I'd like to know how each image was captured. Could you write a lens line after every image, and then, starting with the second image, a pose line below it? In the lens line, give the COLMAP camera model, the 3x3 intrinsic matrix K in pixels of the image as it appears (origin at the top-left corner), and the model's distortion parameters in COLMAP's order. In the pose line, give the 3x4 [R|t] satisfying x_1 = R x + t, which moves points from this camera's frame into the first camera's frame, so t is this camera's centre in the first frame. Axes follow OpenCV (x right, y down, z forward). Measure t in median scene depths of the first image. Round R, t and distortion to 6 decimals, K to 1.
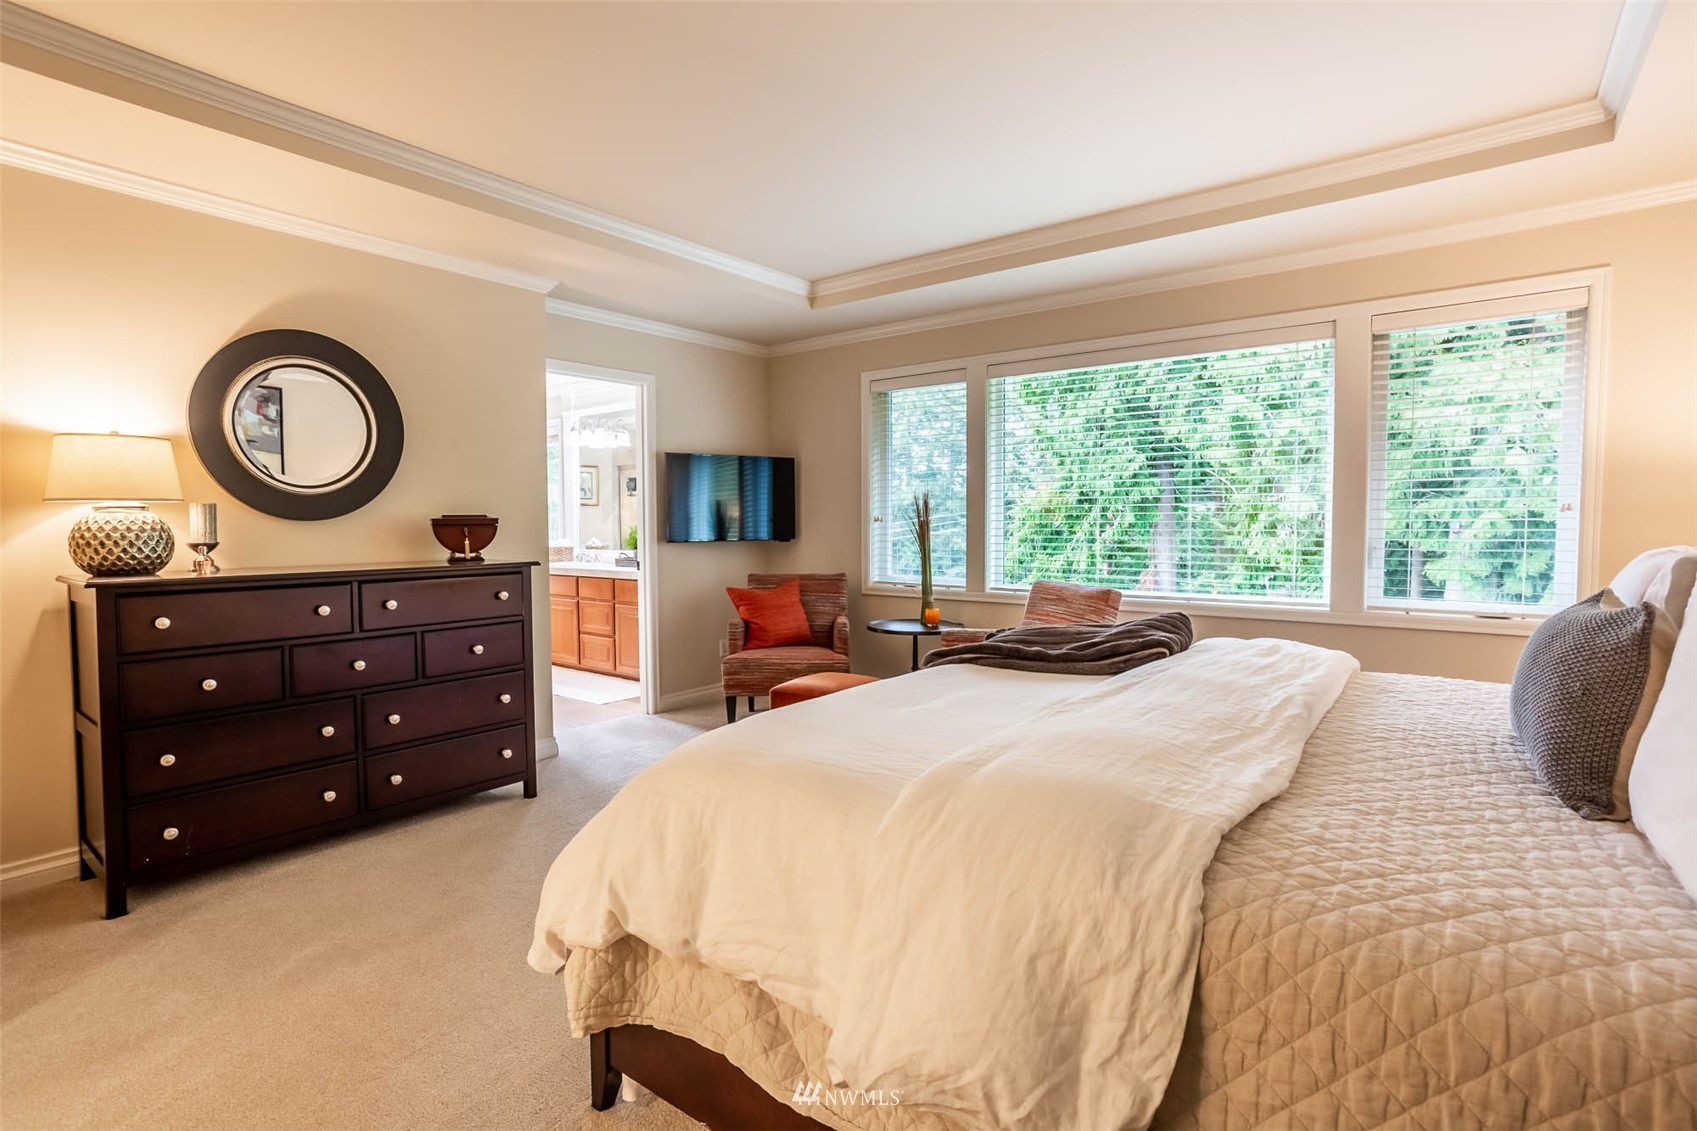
lens RADIAL K [[836.5, 0, 841.0], [0, 836.5, 563.7], [0, 0, 1]] dist [-0.024287, 0.000697]
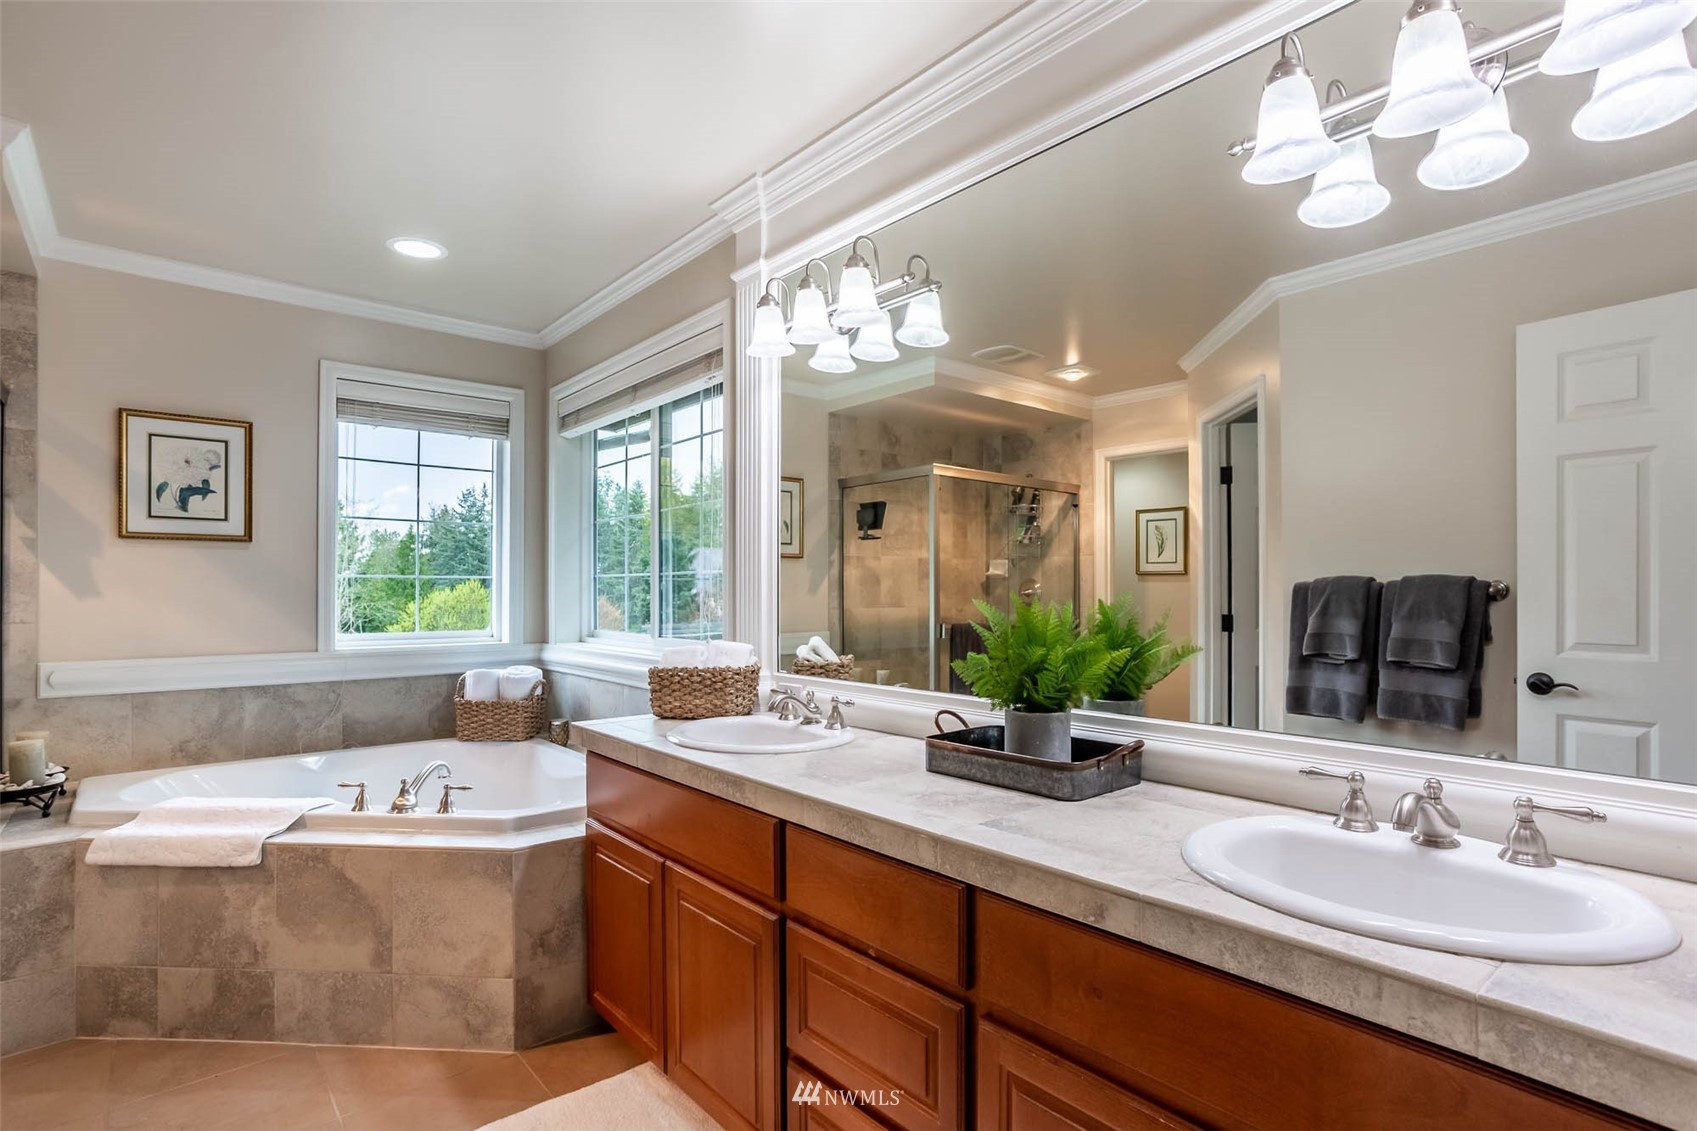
lens RADIAL K [[834.8, 0, 844.1], [0, 834.8, 587.7], [0, 0, 1]] dist [-0.043293, 0.028417]
pose [[0.981048, 0.001310, -0.193759, -0.225727], [-0.011603, 0.998580, -0.051993, -0.035074], [0.193416, 0.053255, 0.979670, 0.687197]]
